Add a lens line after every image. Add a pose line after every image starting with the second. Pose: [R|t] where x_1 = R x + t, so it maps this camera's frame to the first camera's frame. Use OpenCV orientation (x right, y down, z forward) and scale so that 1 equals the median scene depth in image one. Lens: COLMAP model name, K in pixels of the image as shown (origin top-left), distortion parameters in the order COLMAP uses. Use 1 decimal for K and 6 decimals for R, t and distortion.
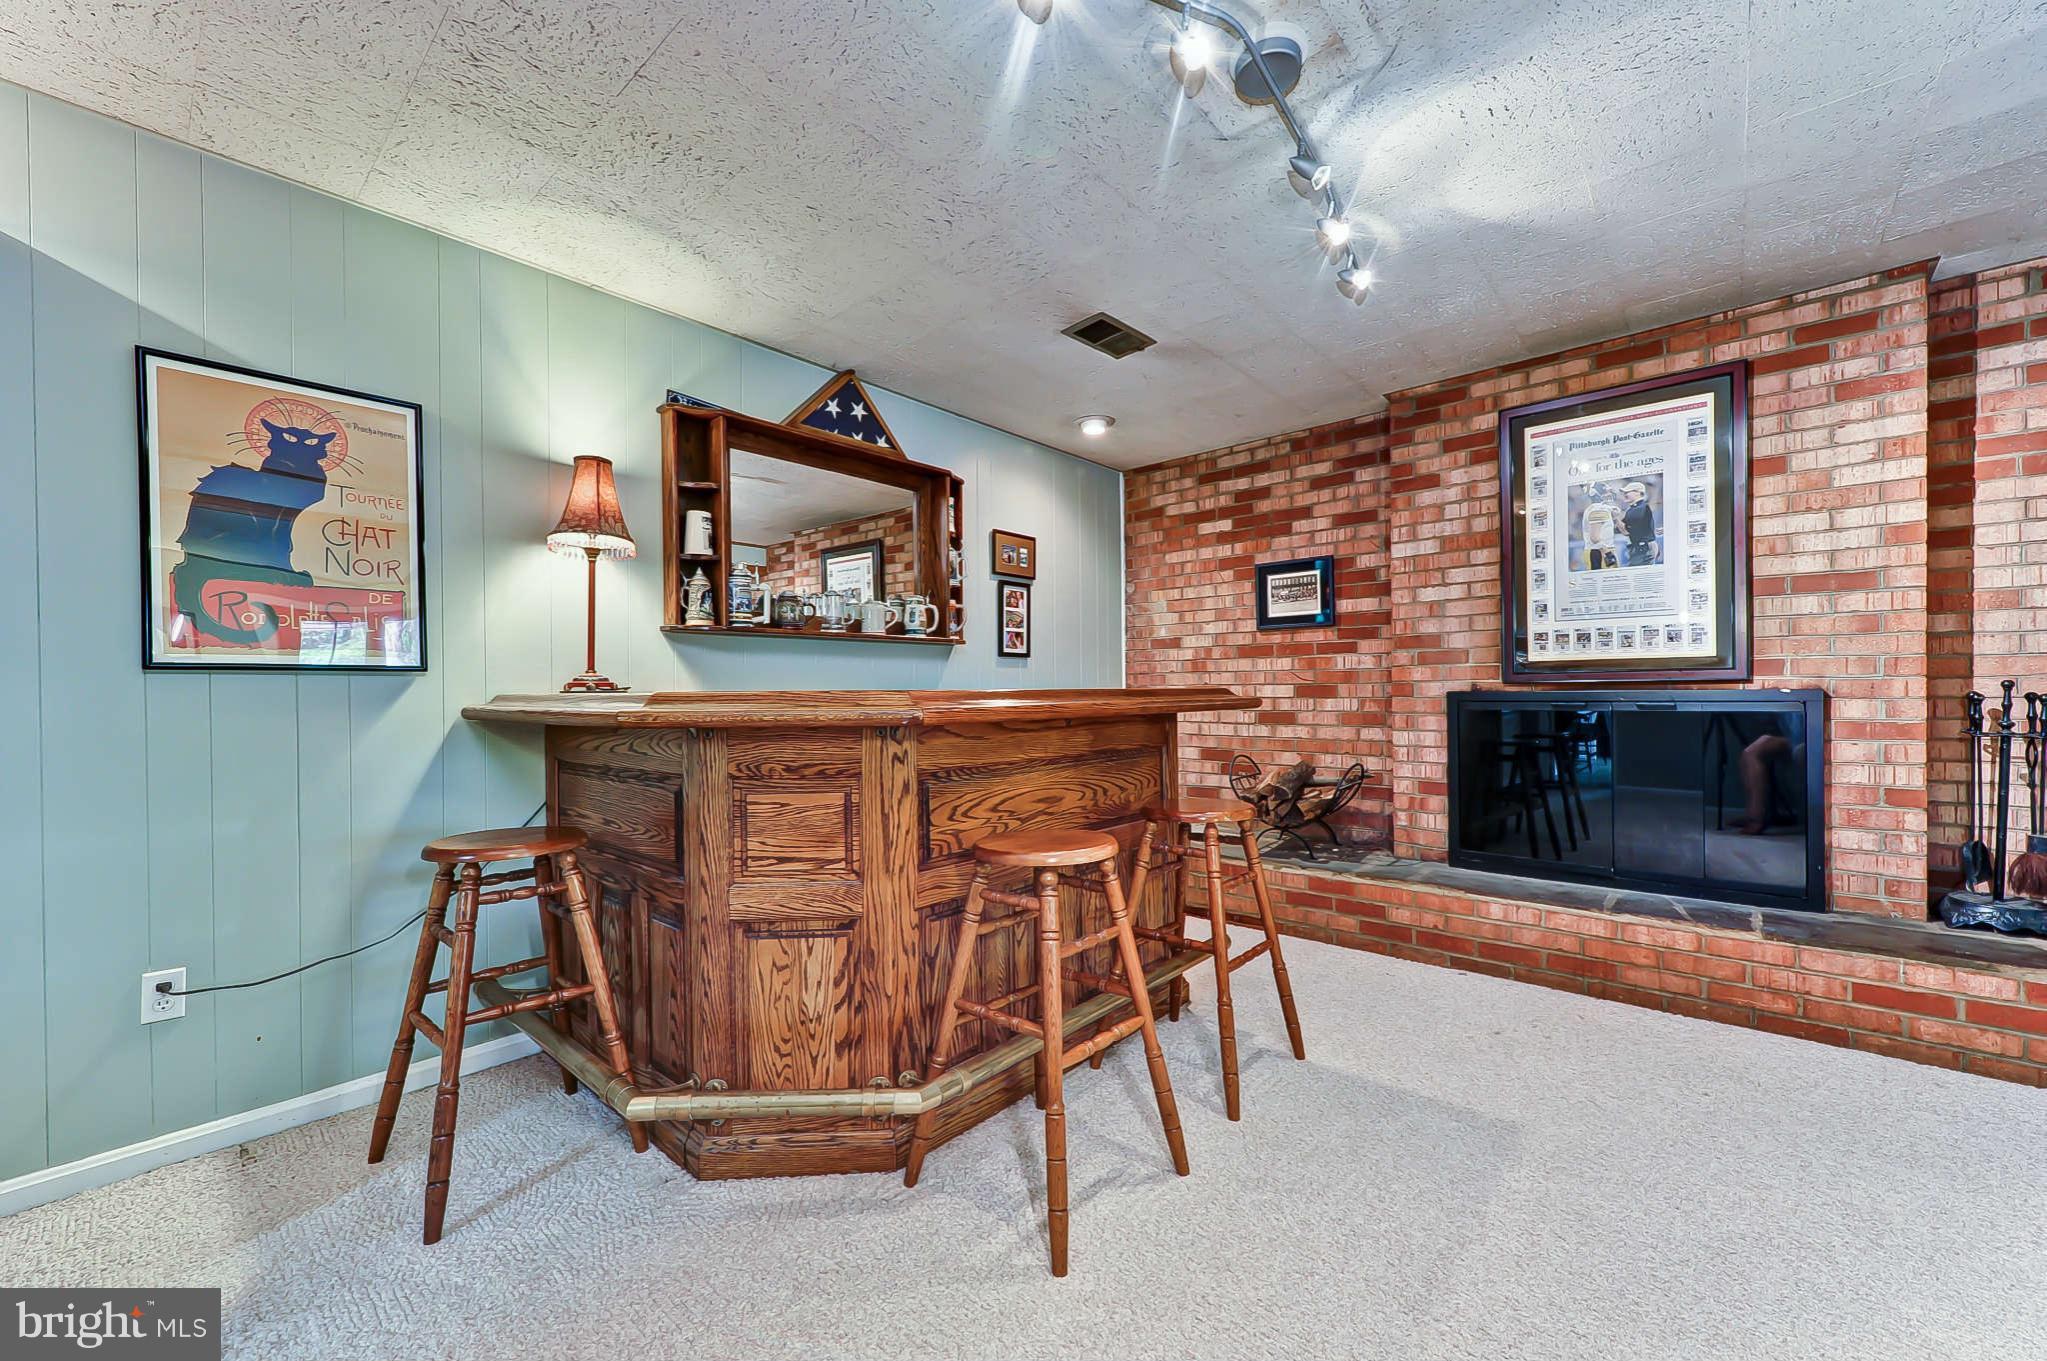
lens RADIAL K [[801.1, 0, 1025.5], [0, 801.1, 692.4], [0, 0, 1]] dist [0.004866, -0.001792]
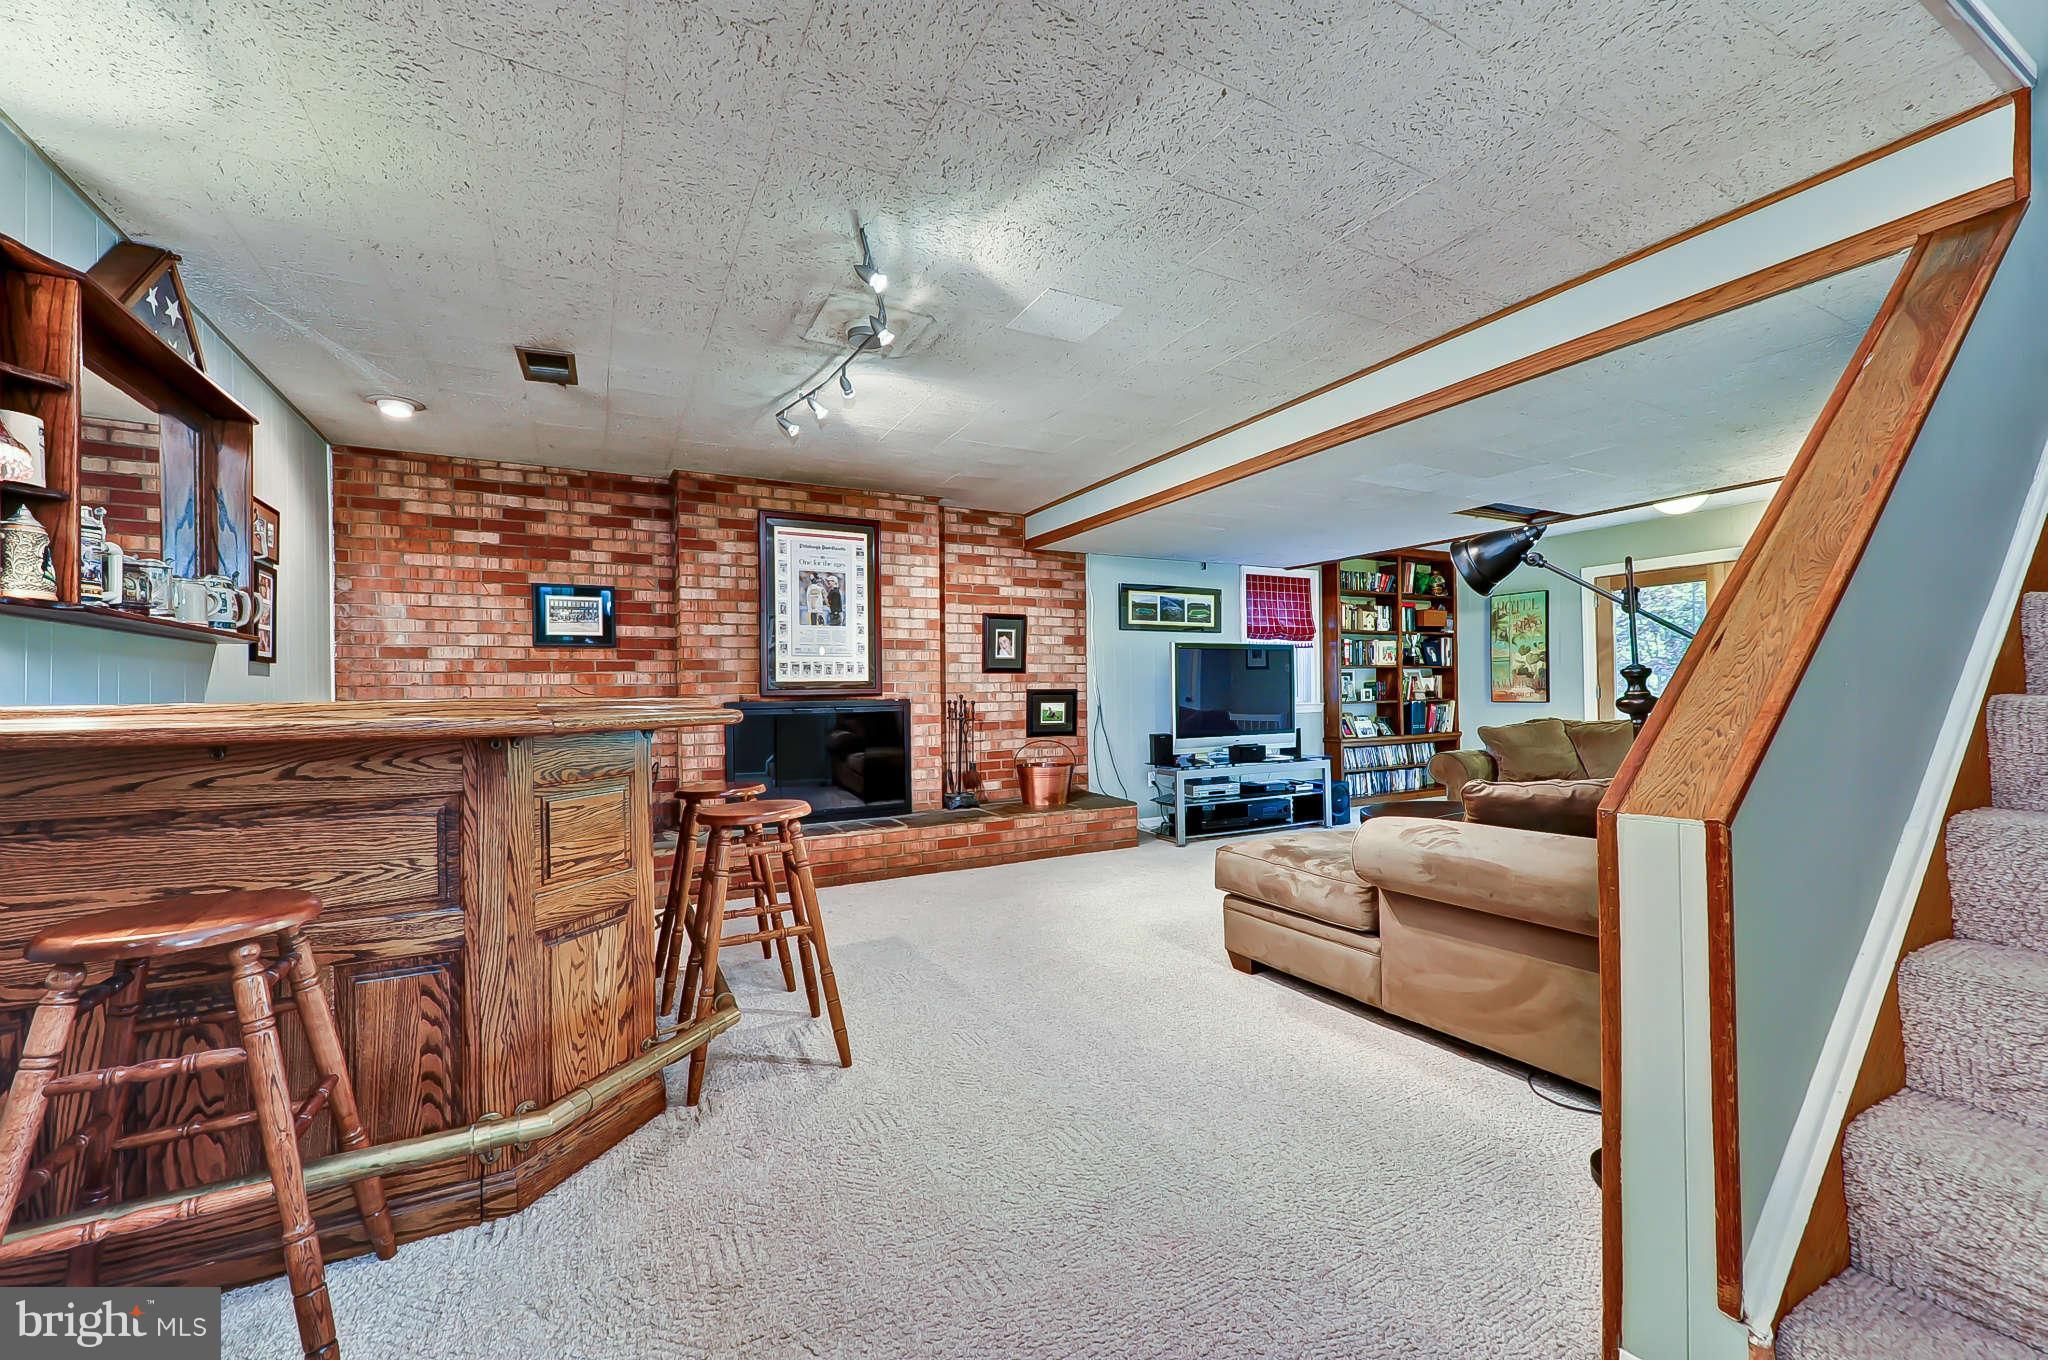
lens RADIAL K [[801.4, 0, 1024.2], [0, 801.4, 686.5], [0, 0, 1]] dist [0.004866, -0.001792]
pose [[0.343793, 0.013737, 0.938945, -0.595287], [0.014357, 0.999699, -0.019882, 0.006496], [-0.938936, 0.020316, 0.343492, 0.052319]]
